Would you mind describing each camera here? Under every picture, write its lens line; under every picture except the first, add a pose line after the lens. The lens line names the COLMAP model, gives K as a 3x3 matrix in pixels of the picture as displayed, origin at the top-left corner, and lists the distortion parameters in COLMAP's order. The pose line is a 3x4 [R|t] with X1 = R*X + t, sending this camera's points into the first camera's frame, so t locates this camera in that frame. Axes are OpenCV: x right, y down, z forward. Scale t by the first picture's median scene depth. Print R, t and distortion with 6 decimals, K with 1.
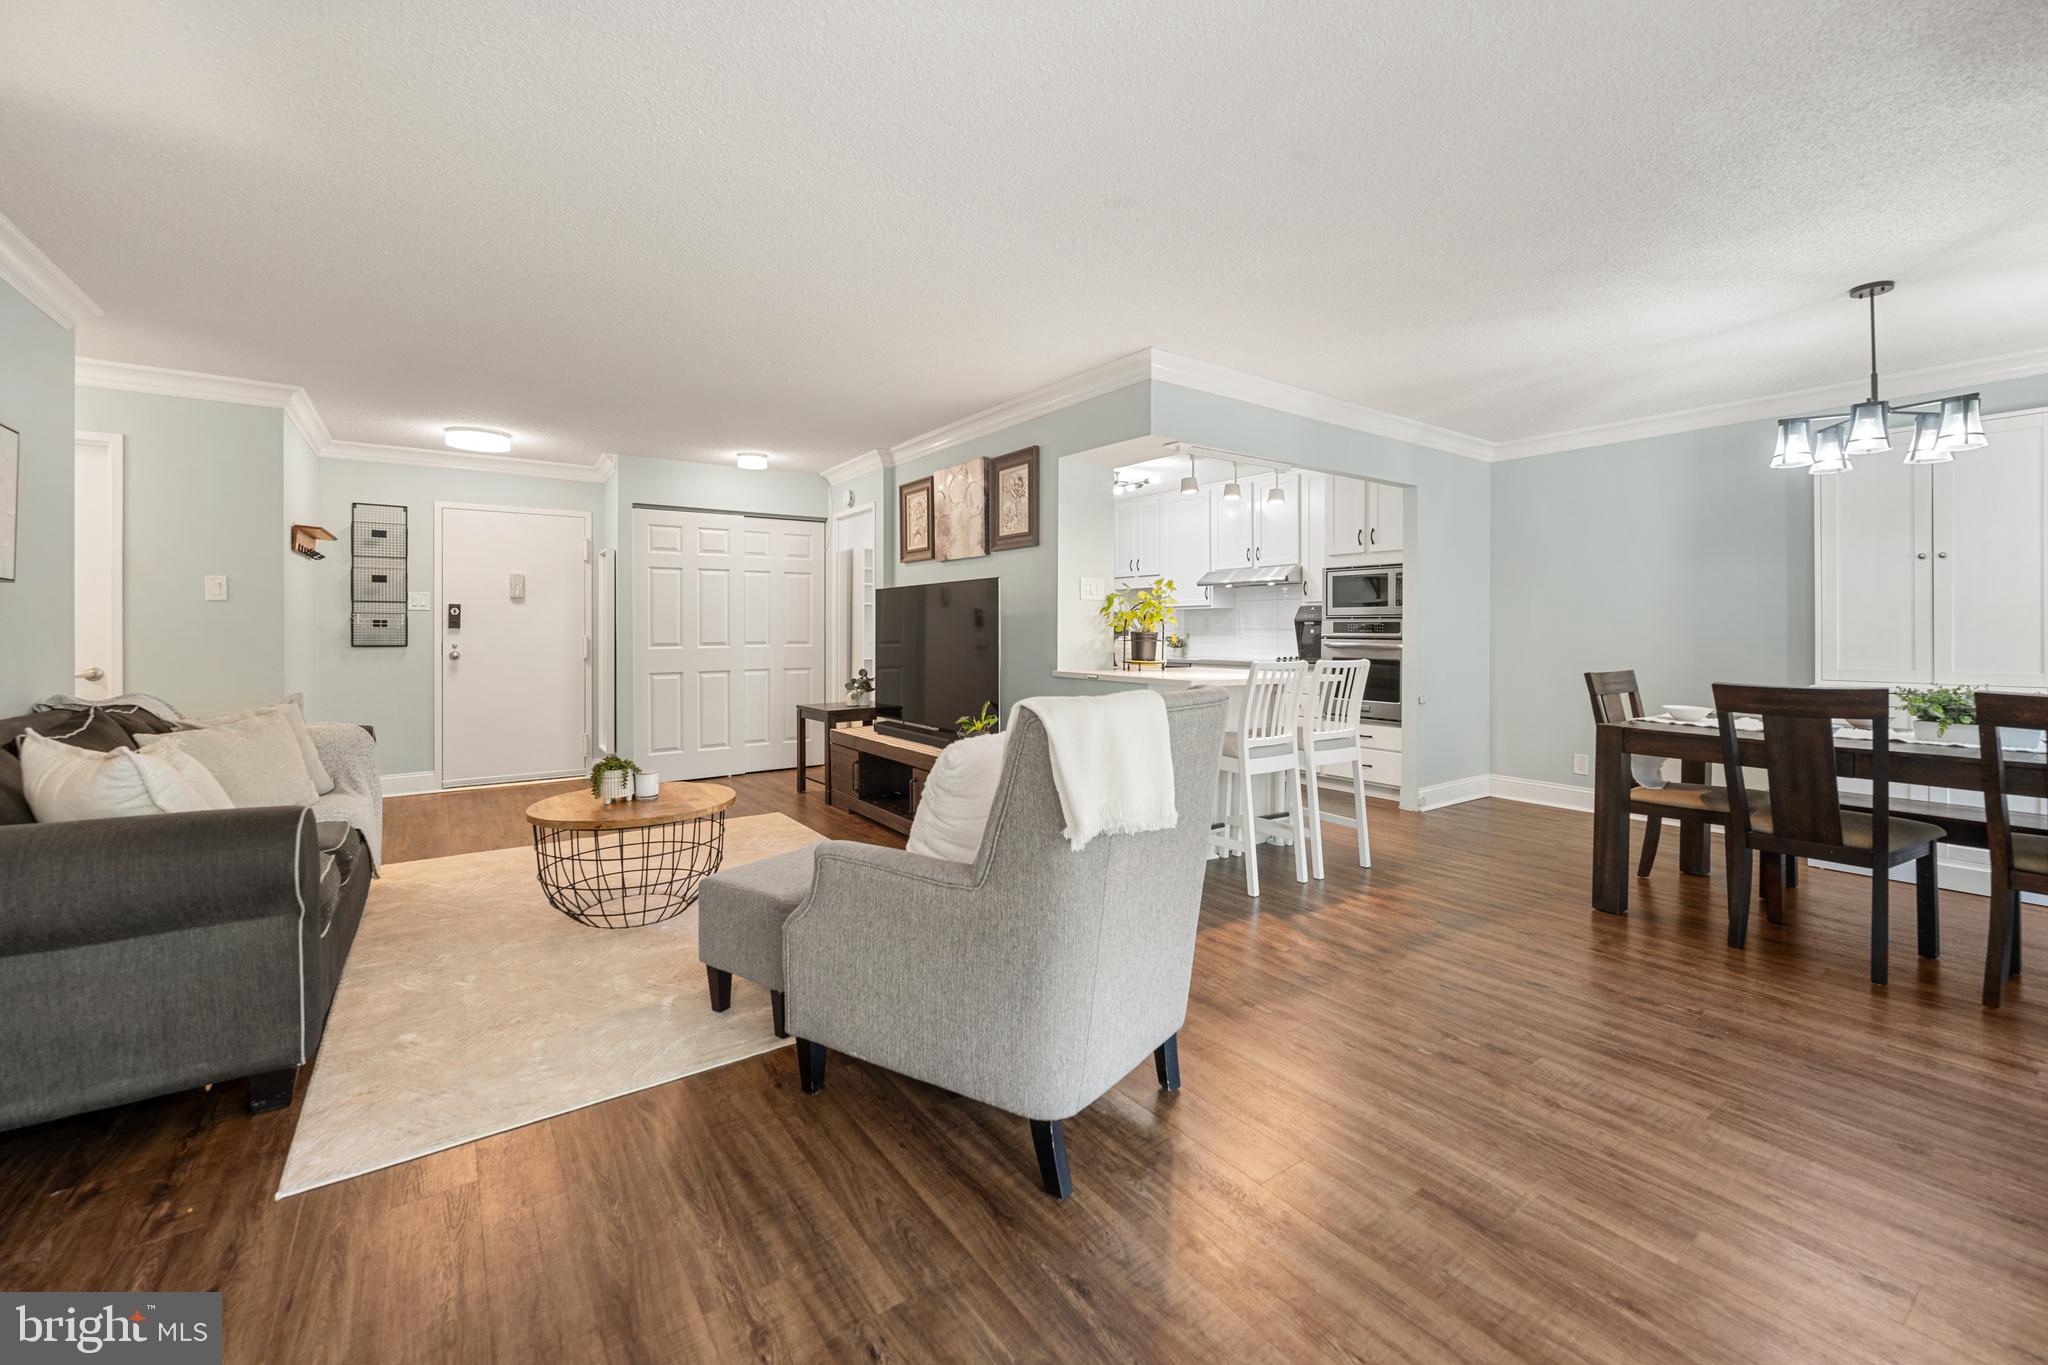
lens RADIAL K [[832.0, 0, 1024.4], [0, 832.0, 629.4], [0, 0, 1]] dist [-0.000844, 0.000006]
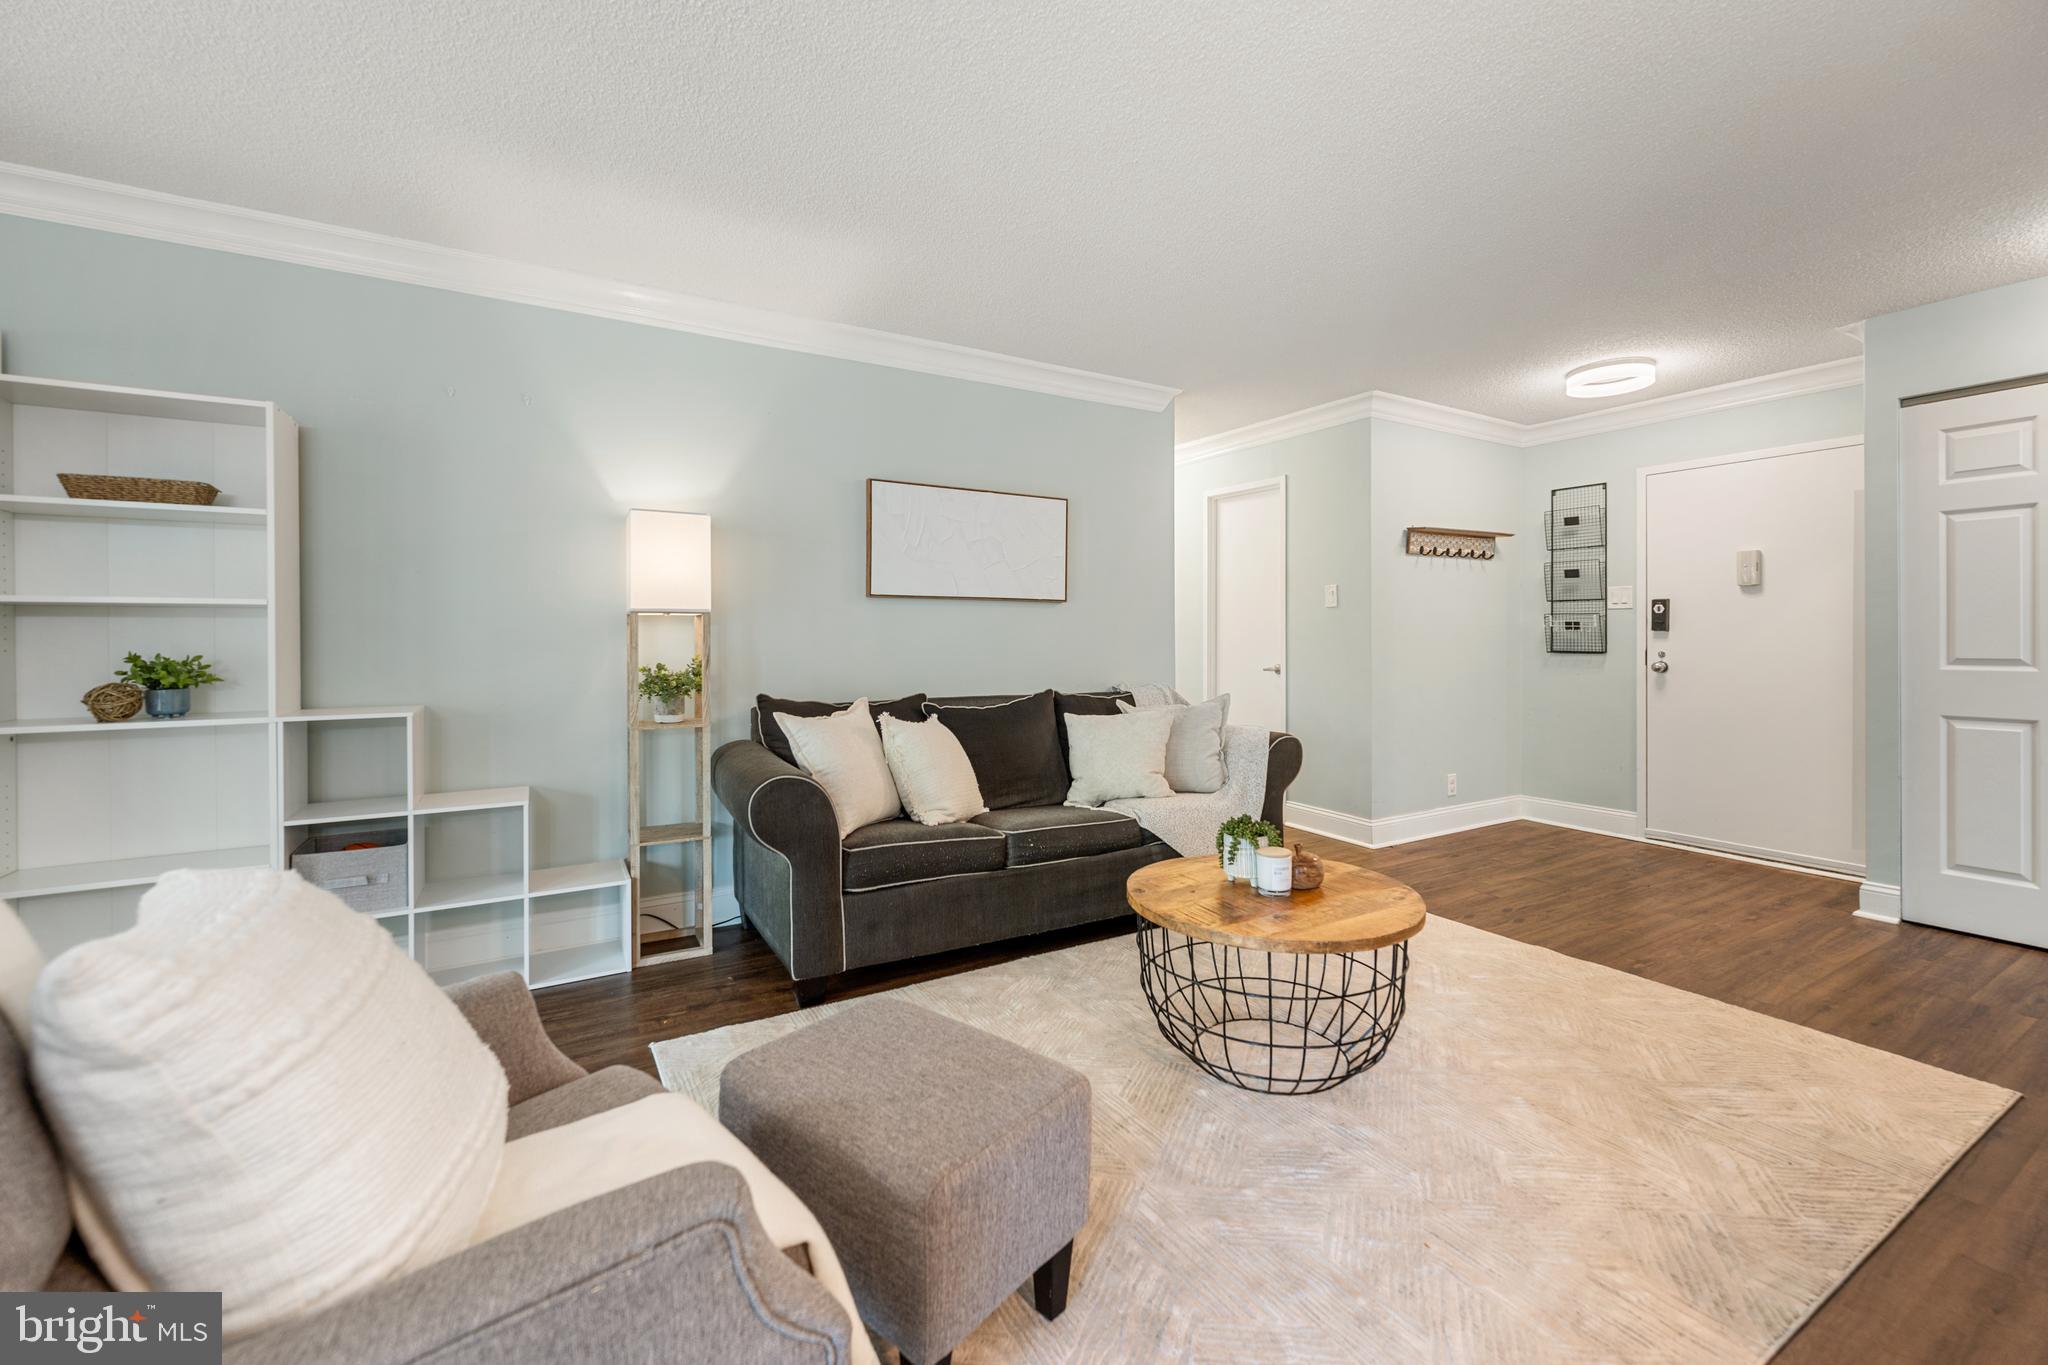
lens RADIAL K [[832.0, 0, 1024.4], [0, 832.0, 629.4], [0, 0, 1]] dist [-0.000844, 0.000006]
pose [[-0.085056, -0.004414, -0.996366, 0.127074], [0.002038, 0.999987, -0.004604, -0.000417], [0.996374, -0.002423, -0.085046, 0.511779]]
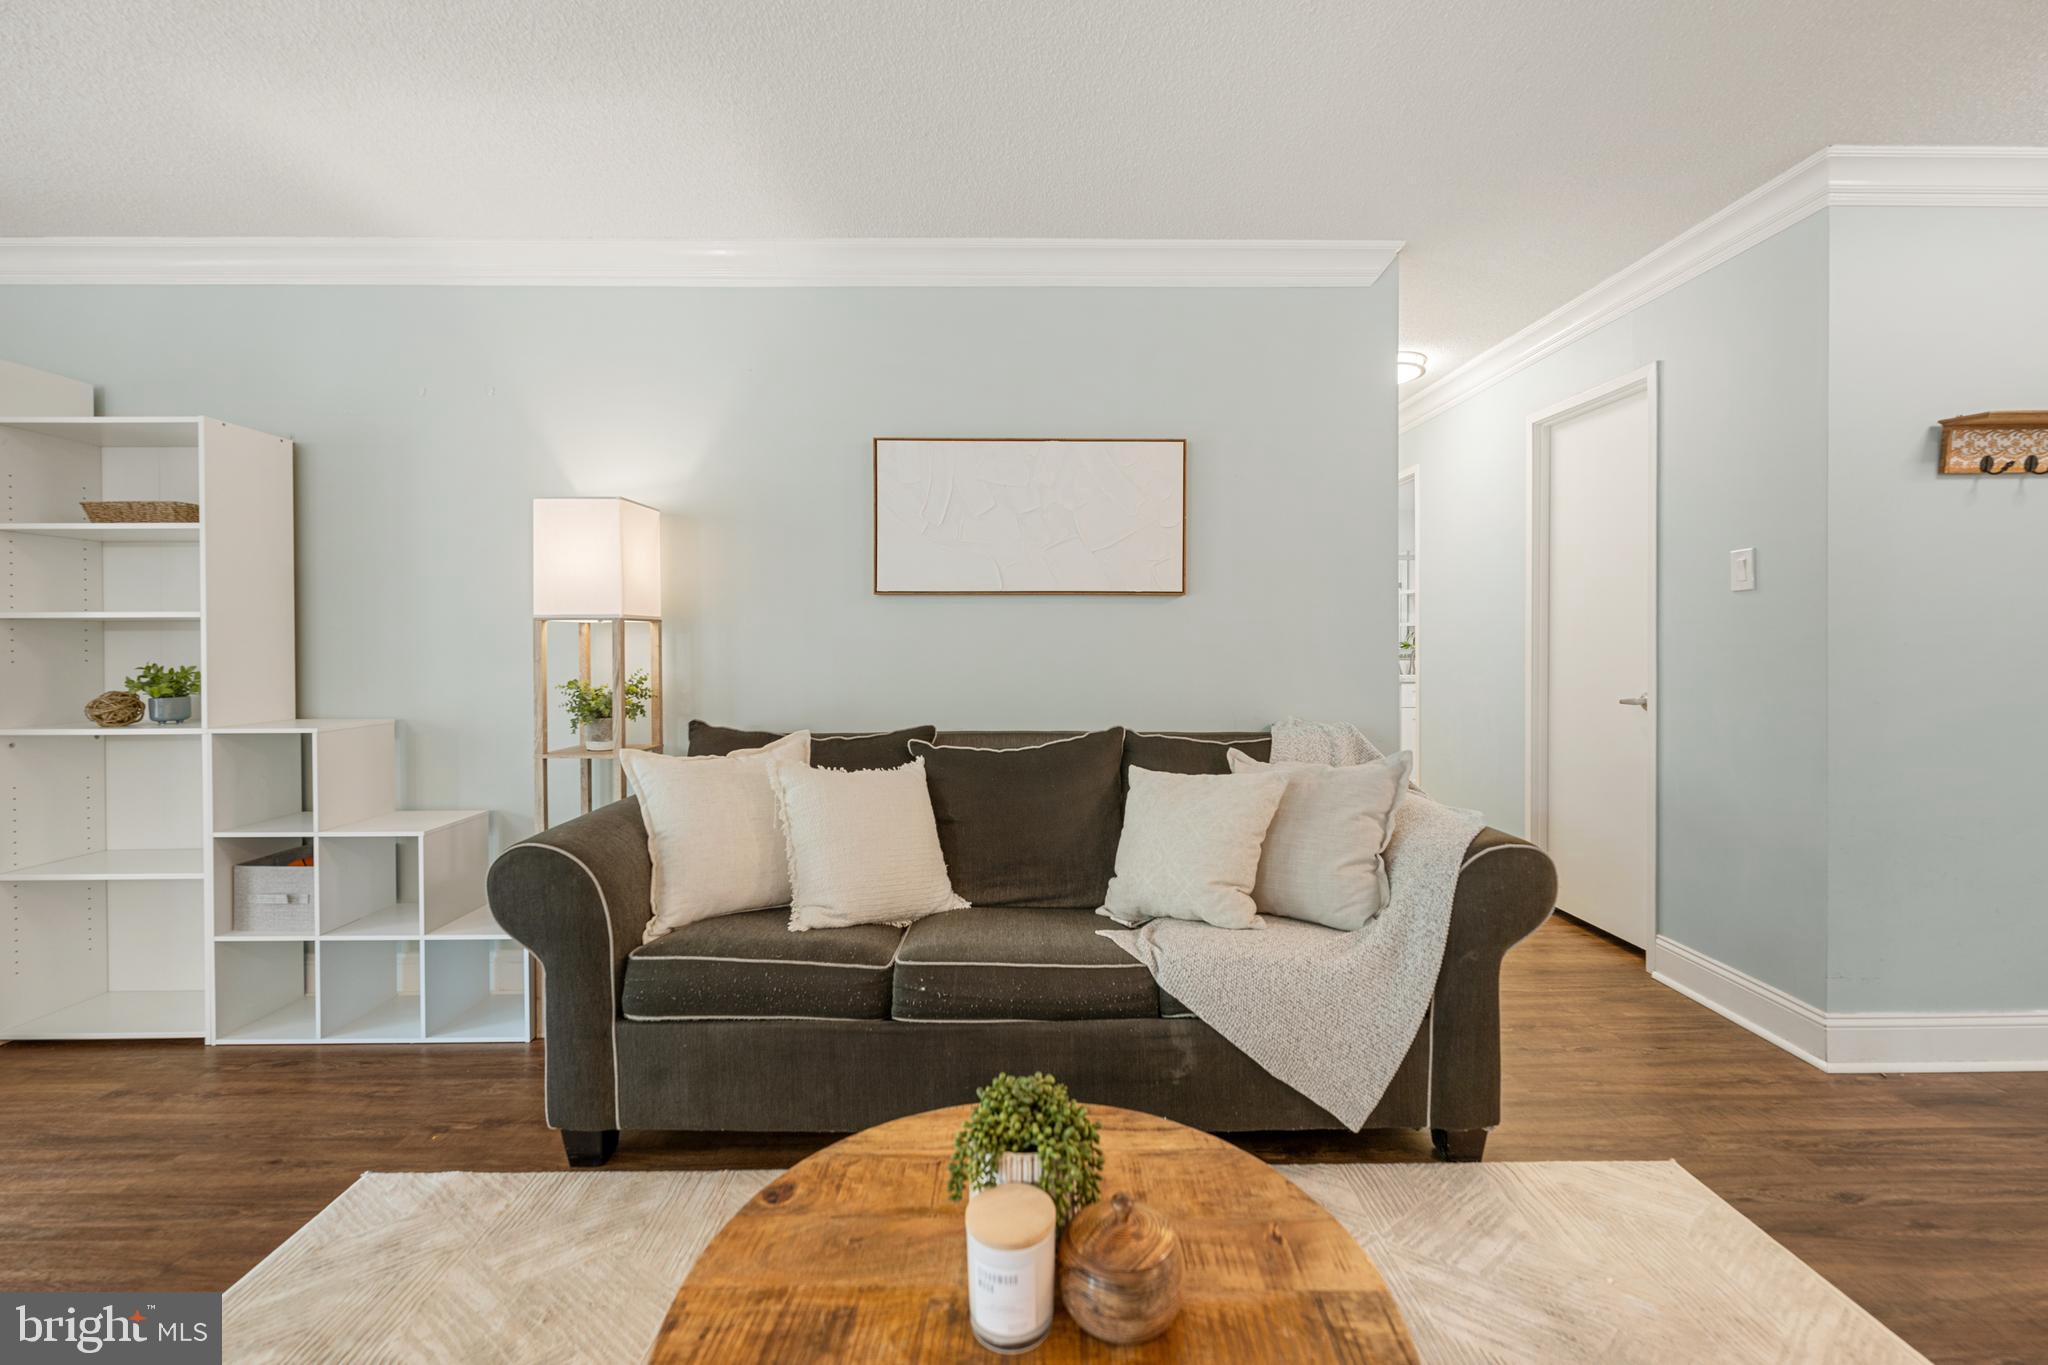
lens RADIAL K [[824.8, 0, 1028.3], [0, 824.8, 642.5], [0, 0, 1]] dist [-0.010243, 0.006410]
pose [[-0.565601, 0.005020, -0.824664, -0.150508], [0.005096, 0.999984, 0.002592, -0.001370], [0.824663, -0.002737, -0.565617, 0.680409]]
